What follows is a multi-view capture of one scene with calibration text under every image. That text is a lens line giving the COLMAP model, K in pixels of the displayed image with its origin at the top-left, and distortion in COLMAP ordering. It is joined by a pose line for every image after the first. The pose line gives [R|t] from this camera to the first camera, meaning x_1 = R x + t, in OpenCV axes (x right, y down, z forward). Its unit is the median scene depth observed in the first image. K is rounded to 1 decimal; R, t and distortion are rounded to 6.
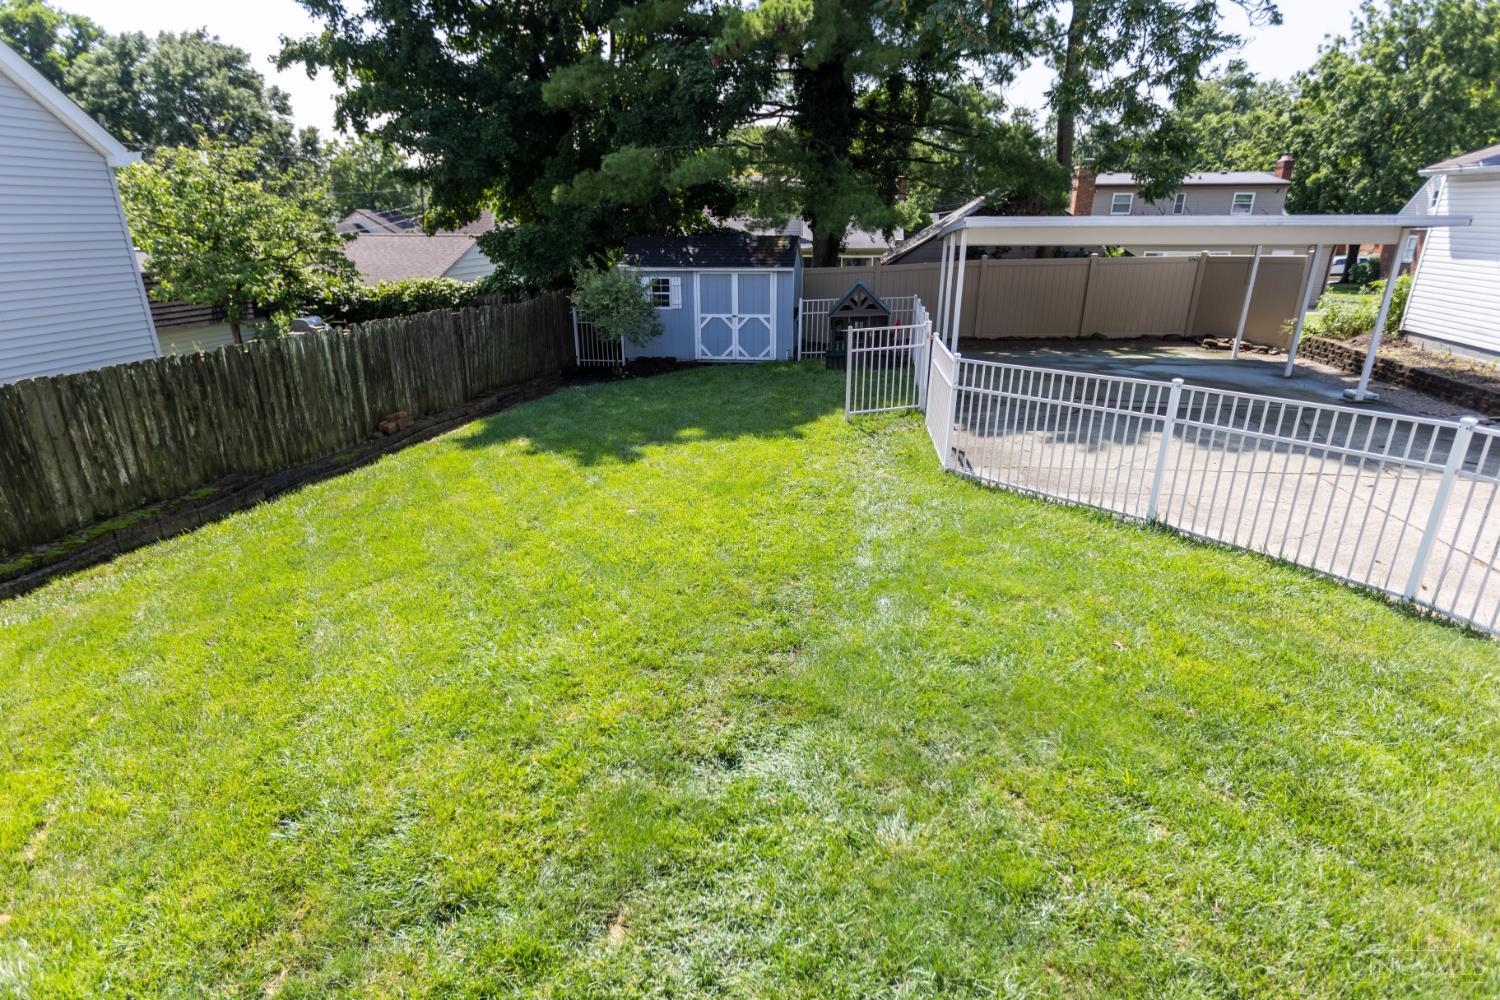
lens RADIAL K [[764.7, 0, 750.0], [0, 764.7, 500.0], [0, 0, 1]] dist [-0.000099, -0.000161]
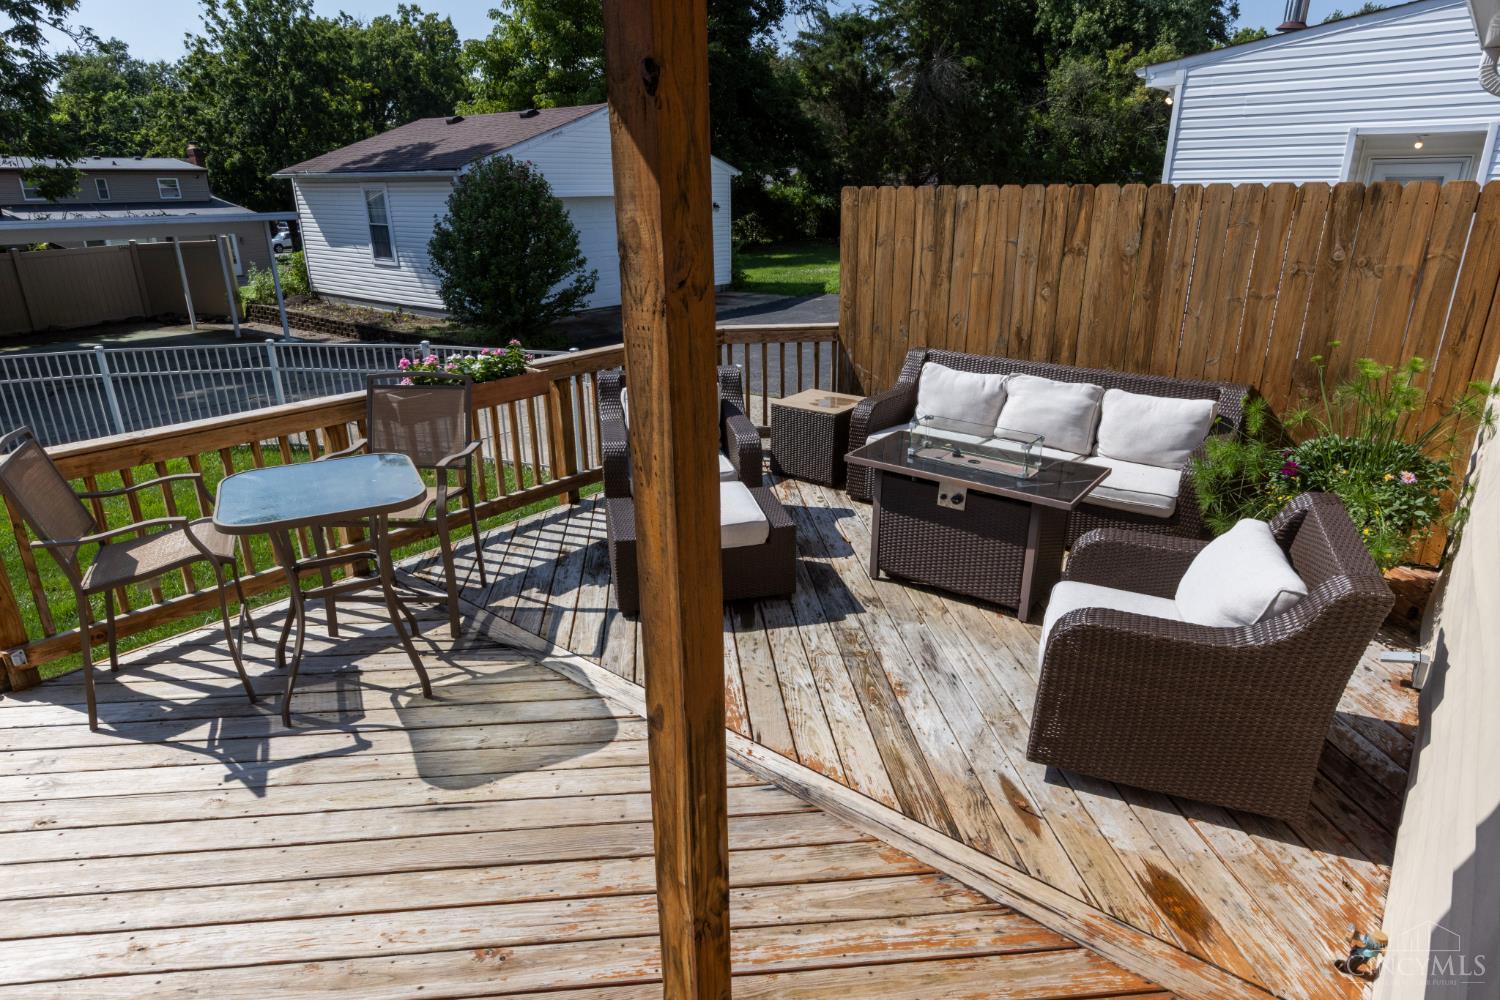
lens RADIAL K [[881.5, 0, 750.0], [0, 881.5, 500.0], [0, 0, 1]] dist [-0.004904, -0.002090]
pose [[0.490009, -0.292914, 0.821032, -0.110650], [0.296674, 0.941668, 0.158891, 0.083743], [-0.819680, 0.165721, 0.548325, -0.330601]]
